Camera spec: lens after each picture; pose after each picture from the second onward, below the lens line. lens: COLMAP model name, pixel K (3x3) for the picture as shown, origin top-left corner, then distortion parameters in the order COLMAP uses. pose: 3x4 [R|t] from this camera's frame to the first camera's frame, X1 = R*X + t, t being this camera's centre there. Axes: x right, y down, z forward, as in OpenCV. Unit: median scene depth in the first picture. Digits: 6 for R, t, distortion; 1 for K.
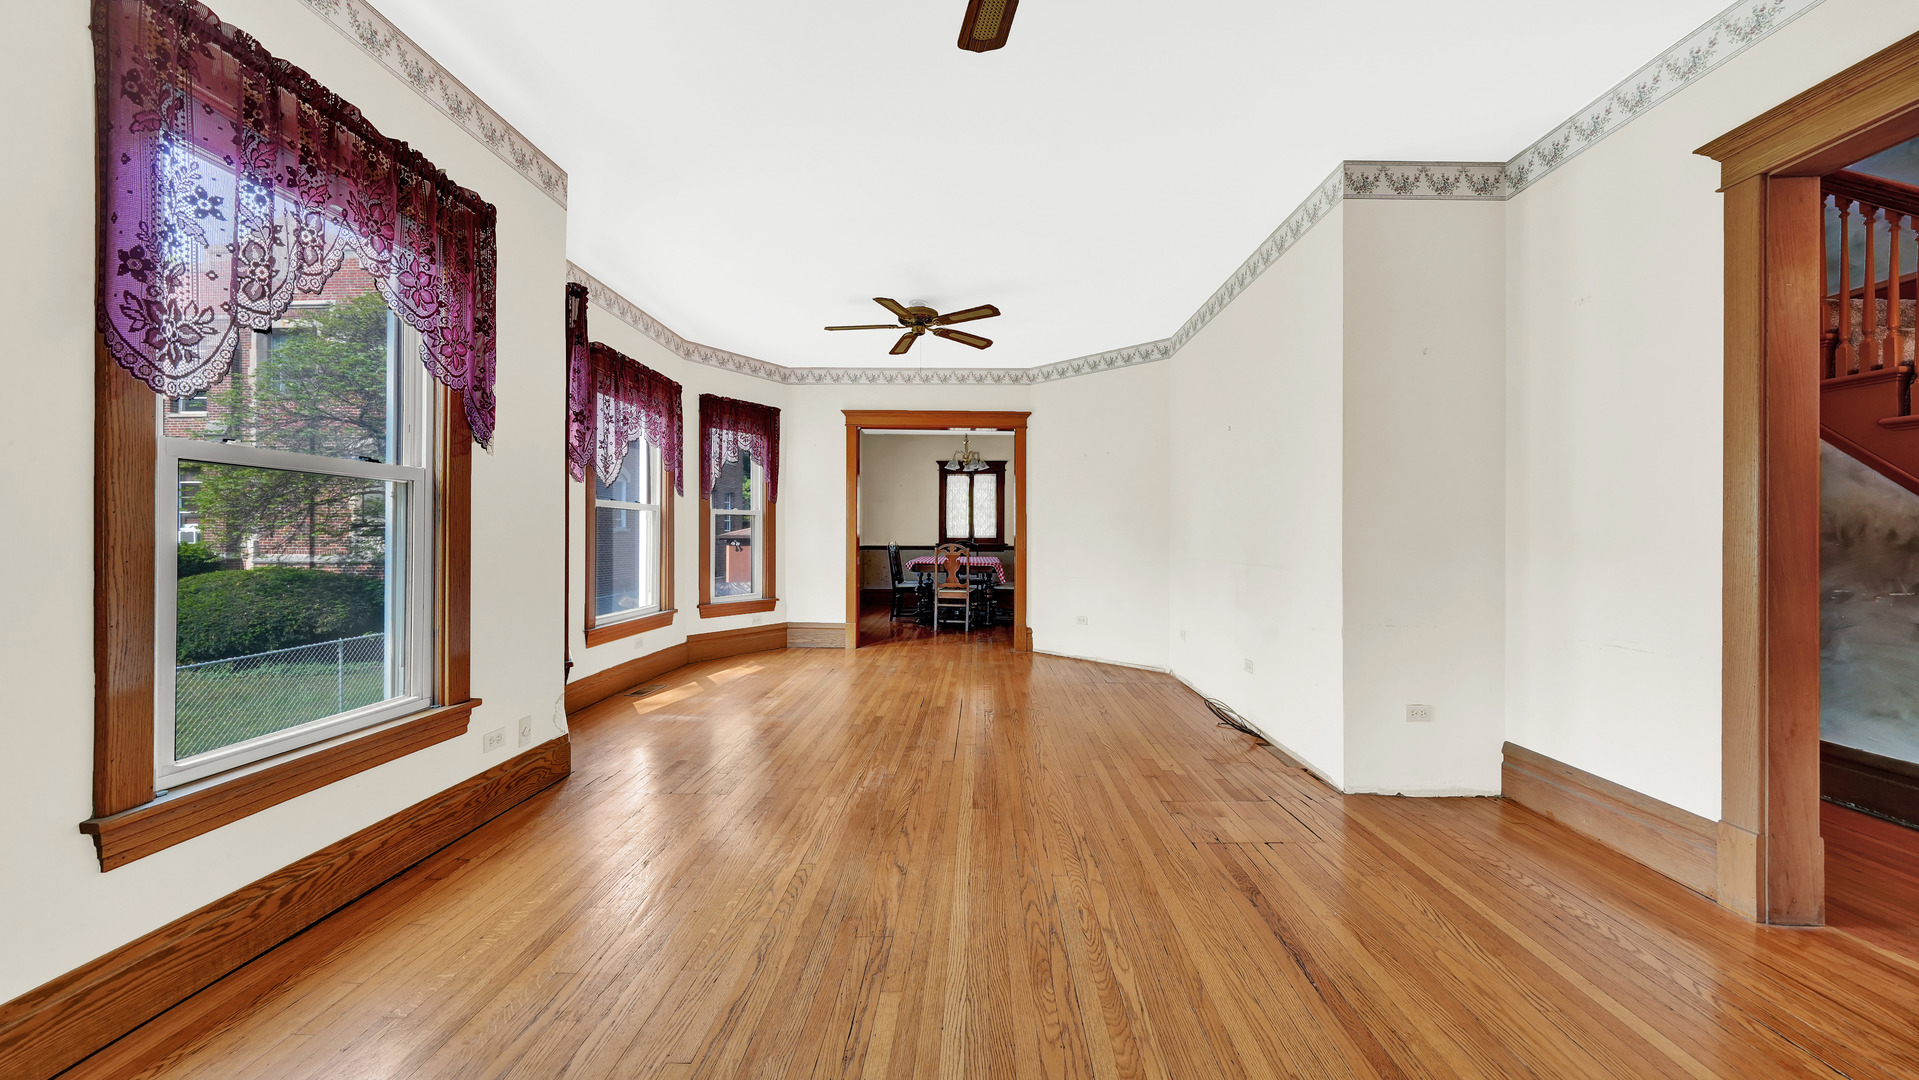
lens RADIAL K [[681.8, 0, 978.7], [0, 681.8, 533.8], [0, 0, 1]] dist [-0.009241, 0.000133]
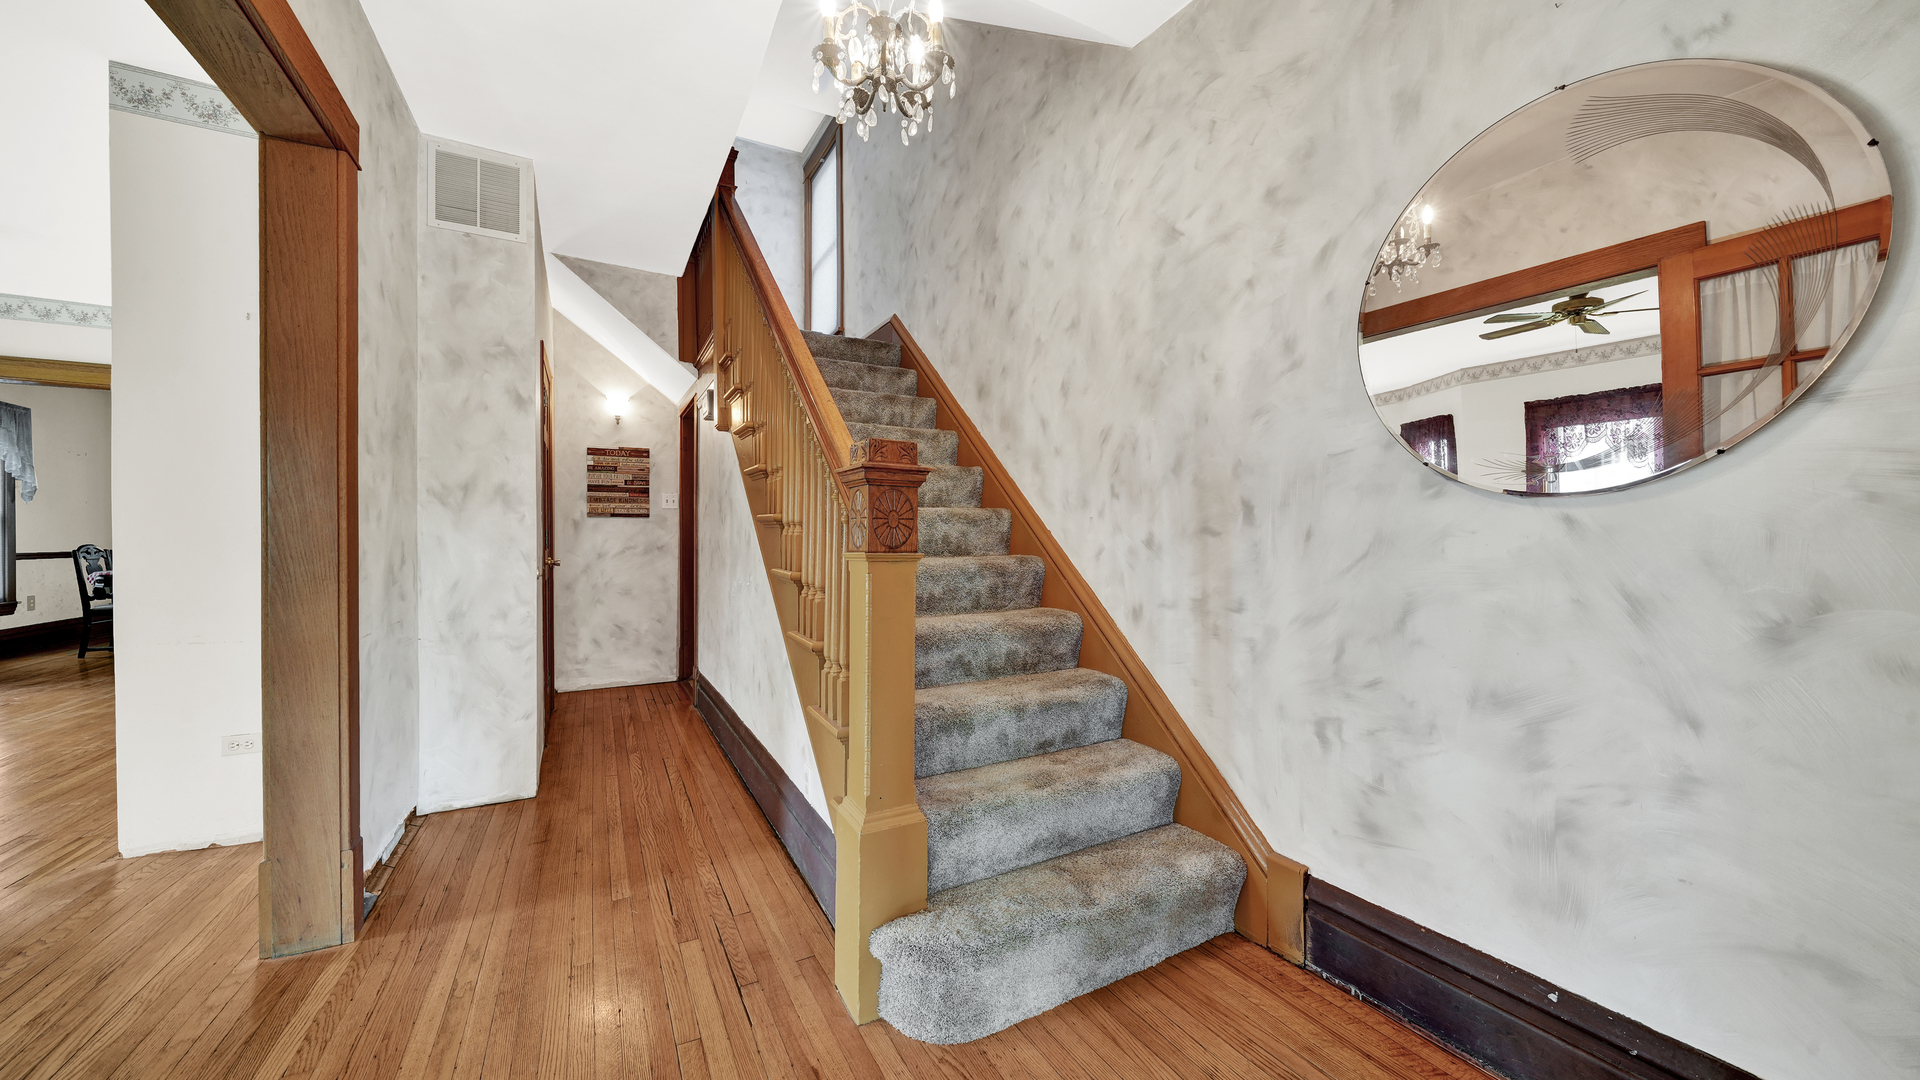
lens RADIAL K [[660.2, 0, 960.0], [0, 660.2, 540.0], [0, 0, 1]] dist [-0.009340, 0.000009]
pose [[0.873452, -0.005815, 0.486875, 0.876973], [0.001783, 0.999960, 0.008745, 0.004373], [-0.486907, -0.006770, 0.873428, -0.124757]]
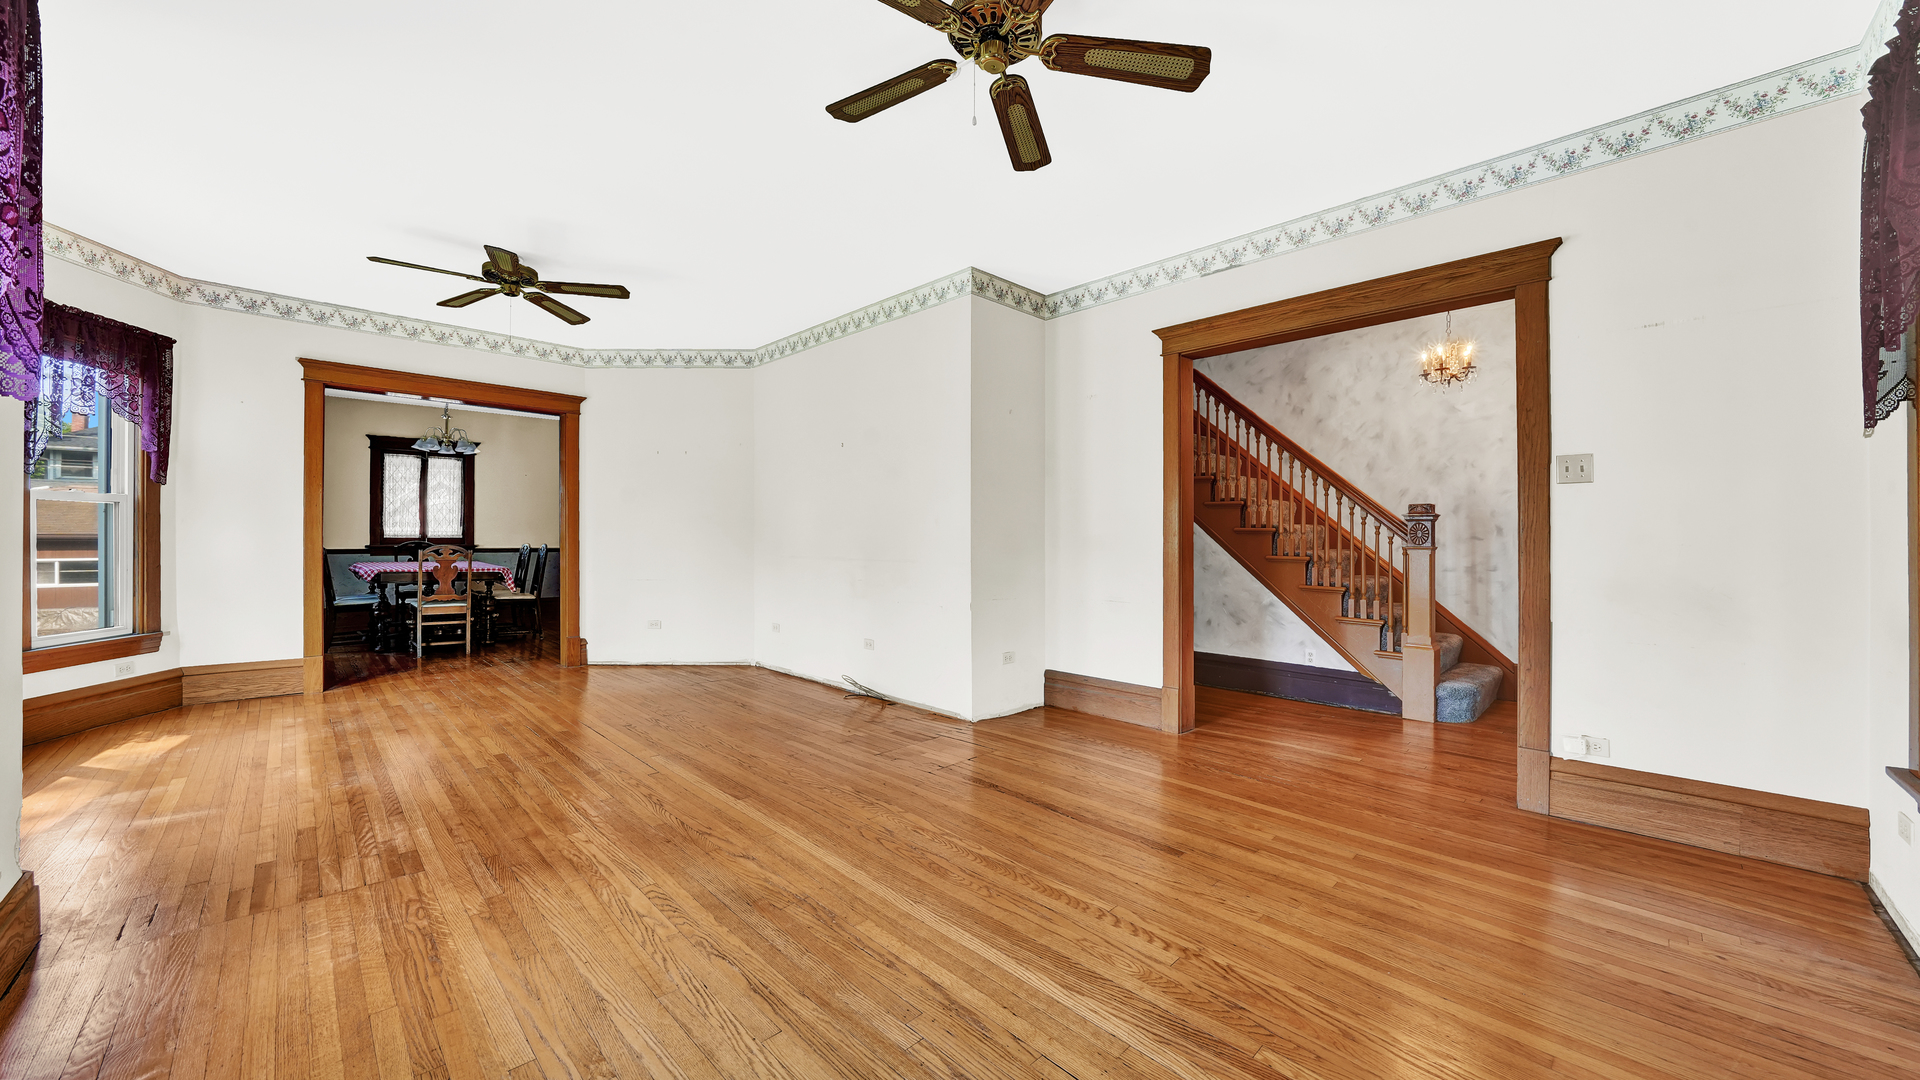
lens RADIAL K [[682.1, 0, 979.3], [0, 682.1, 533.8], [0, 0, 1]] dist [-0.009241, 0.000133]
pose [[0.703537, 0.002911, 0.710652, -0.370539], [-0.003999, 0.999992, -0.000138, -0.002833], [-0.710647, -0.002745, 0.703543, 0.007575]]
